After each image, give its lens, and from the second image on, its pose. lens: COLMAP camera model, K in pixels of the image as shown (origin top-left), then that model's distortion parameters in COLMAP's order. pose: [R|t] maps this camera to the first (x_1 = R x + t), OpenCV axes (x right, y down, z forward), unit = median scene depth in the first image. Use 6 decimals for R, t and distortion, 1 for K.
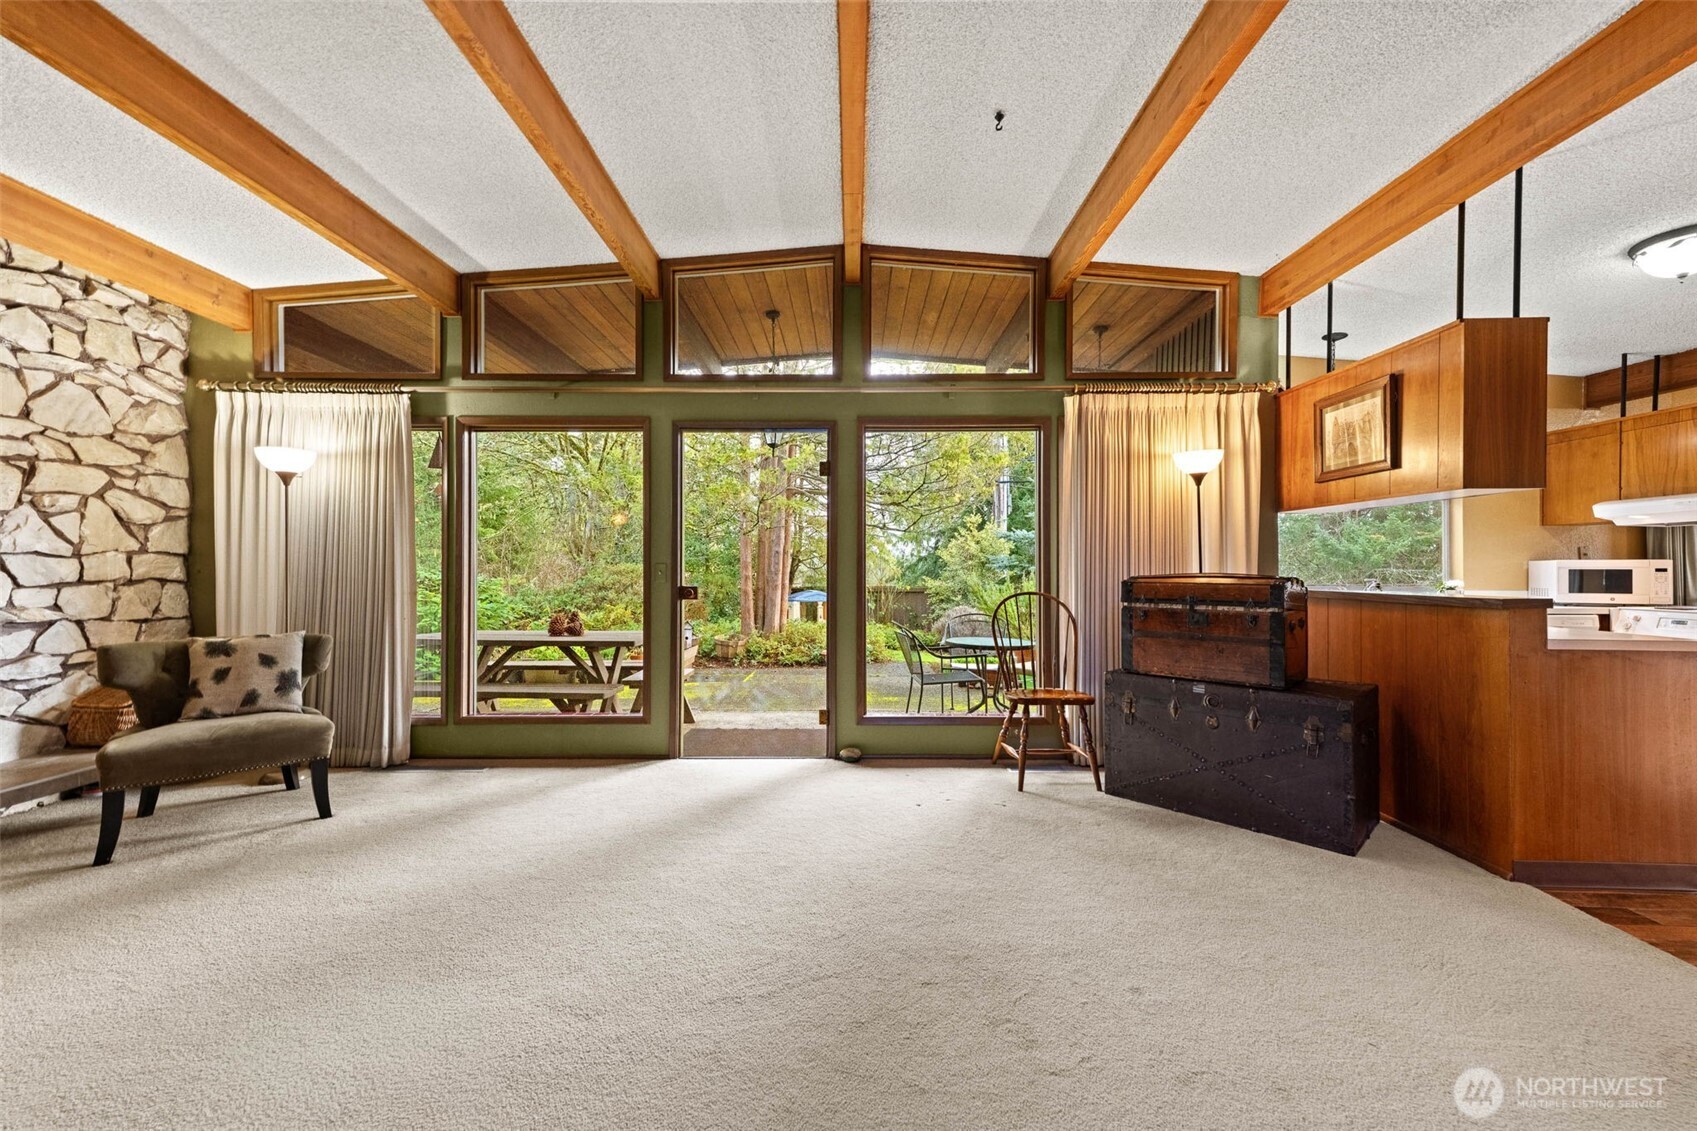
lens RADIAL K [[668.8, 0, 849.9], [0, 668.8, 569.5], [0, 0, 1]] dist [0.024141, 0.000377]
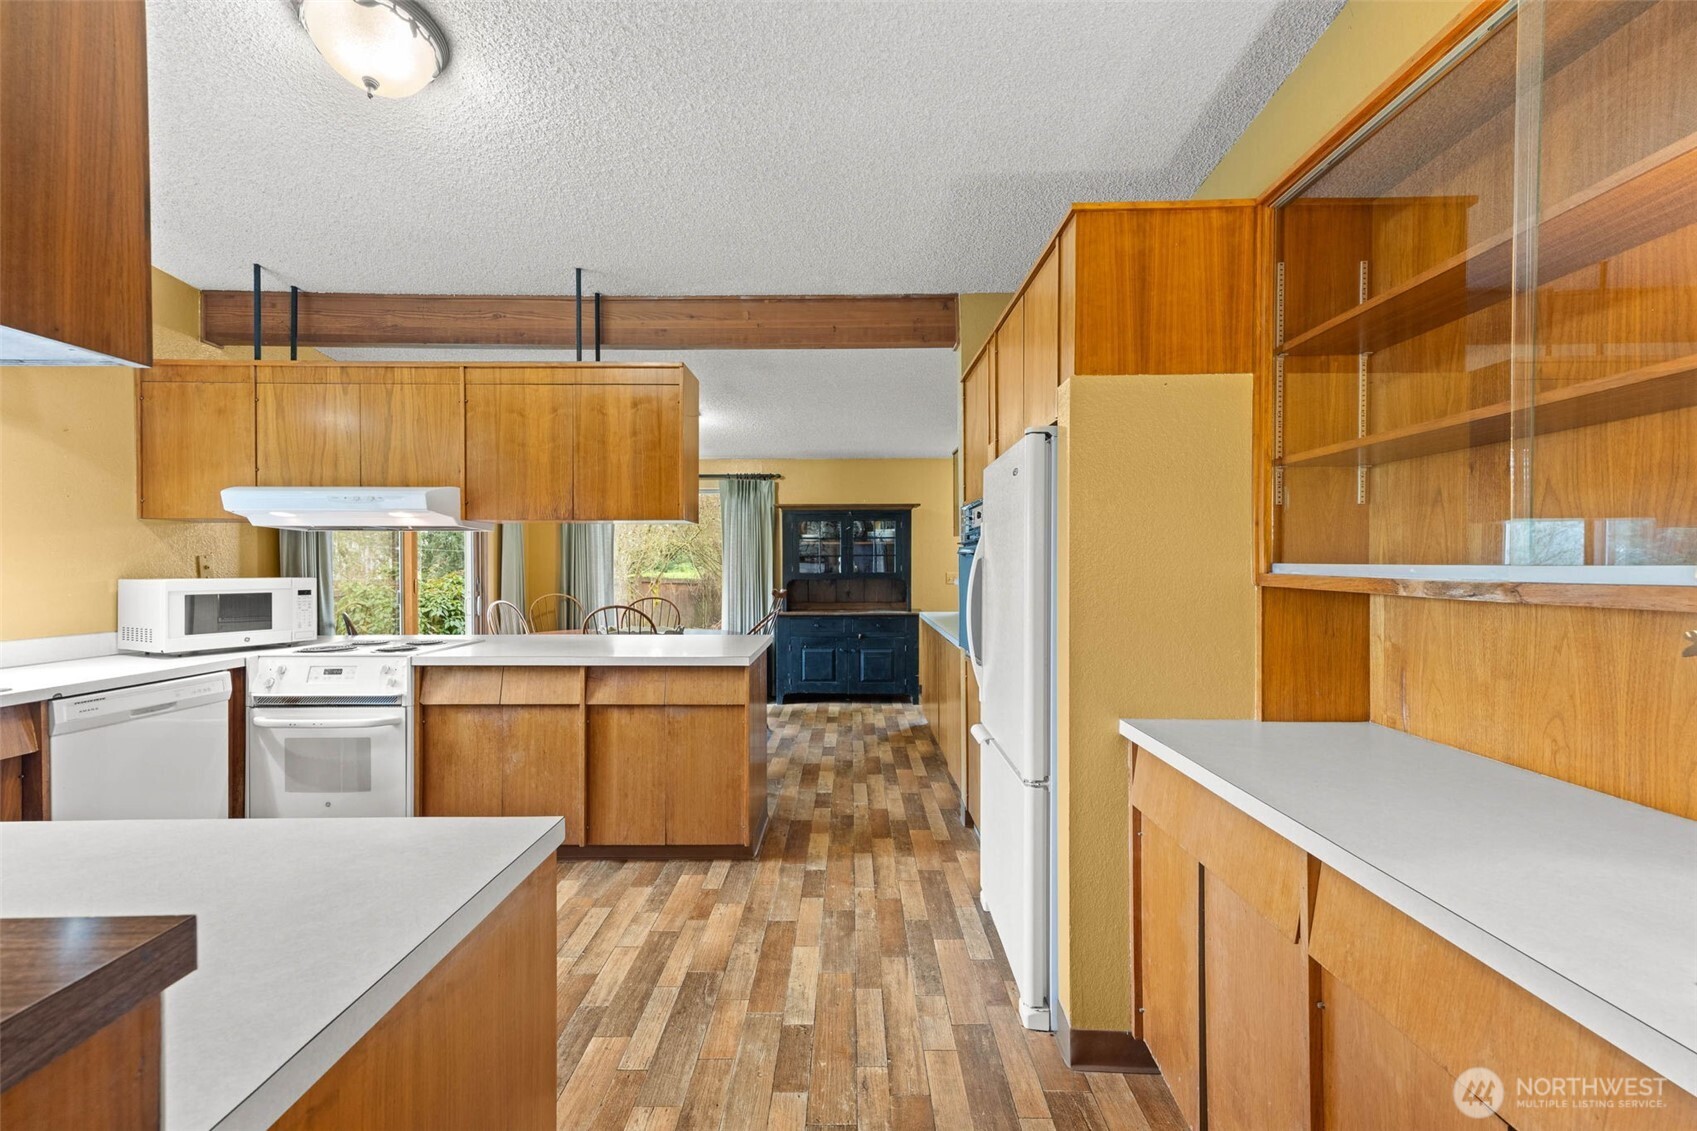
lens RADIAL K [[695.1, 0, 844.3], [0, 695.1, 564.8], [0, 0, 1]] dist [0.014750, 0.000224]
pose [[0.000499, -0.000030, 1.000000, 0.557023], [0.000502, 1.000000, 0.000030, -0.032874], [-1.000000, 0.000502, 0.000499, 0.545472]]
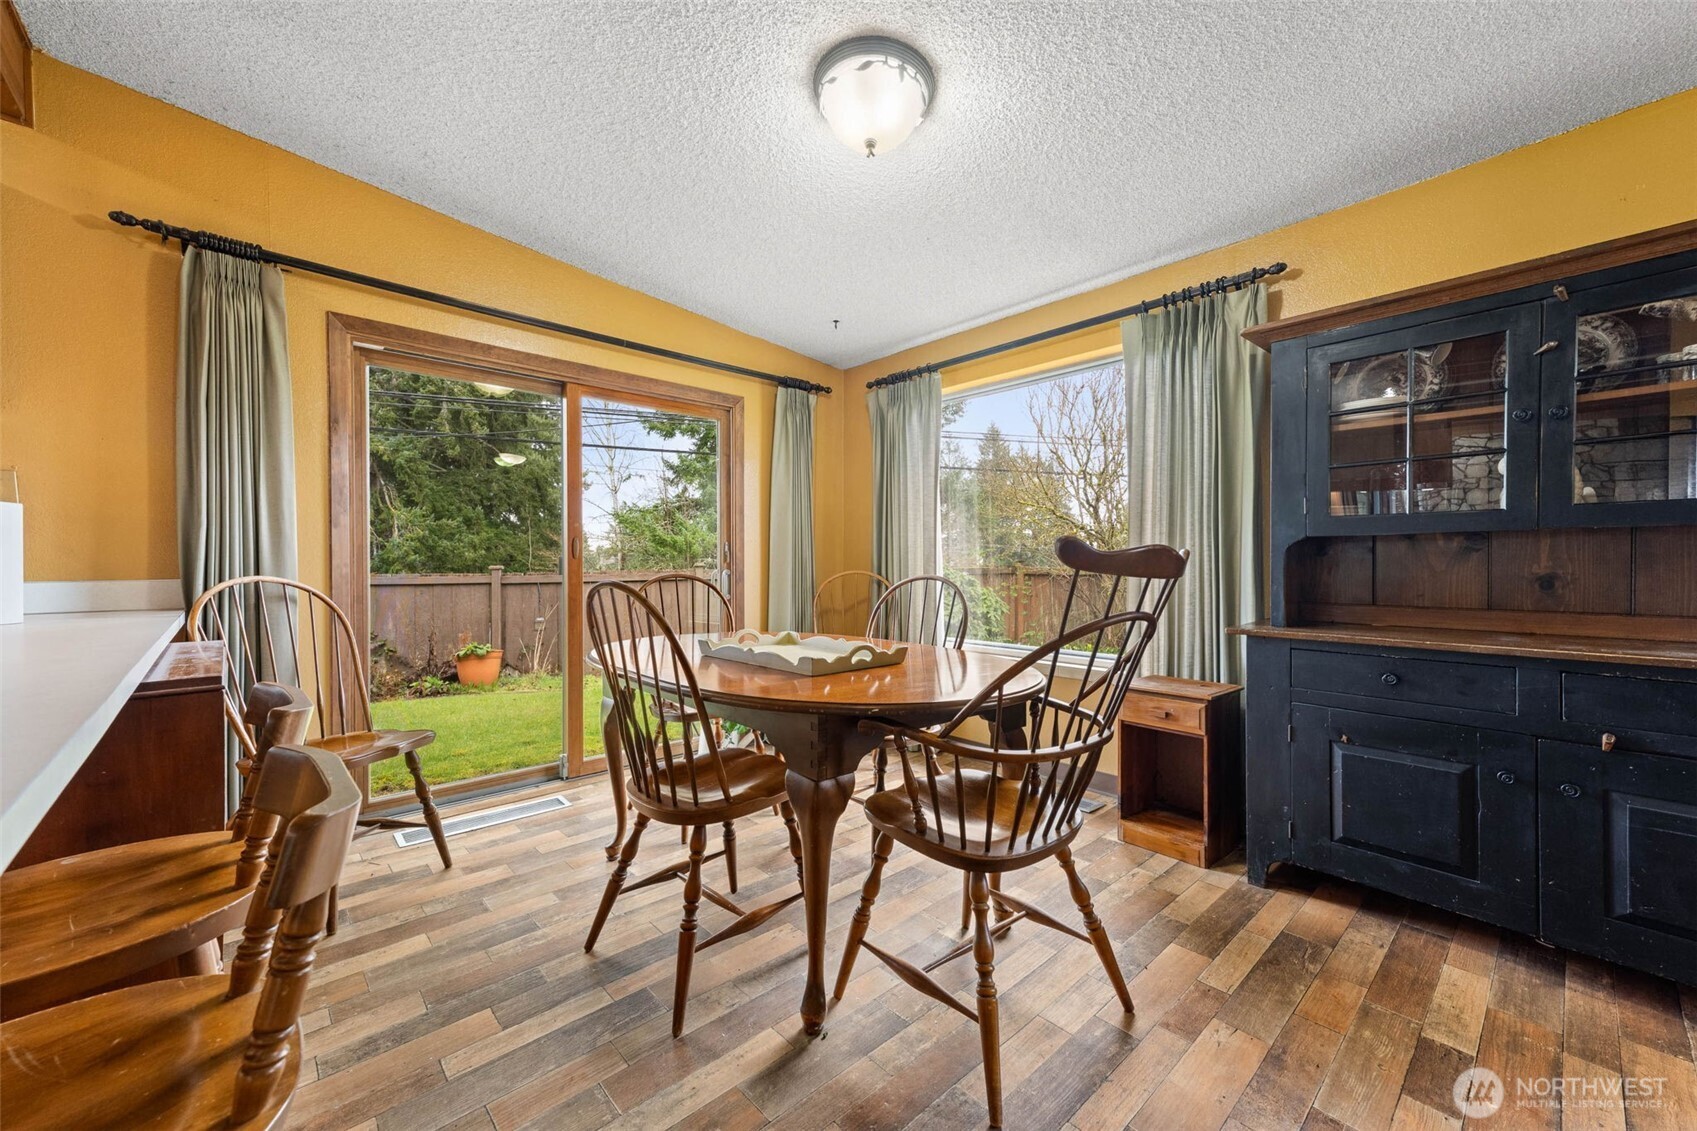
lens RADIAL K [[661.3, 0, 847.1], [0, 661.3, 567.2], [0, 0, 1]] dist [0.020569, 0.002028]
pose [[0.731886, -0.004487, 0.681413, 1.574774], [-0.001024, 0.999970, 0.007685, 0.024727], [-0.681427, -0.006323, 0.731859, 0.522129]]
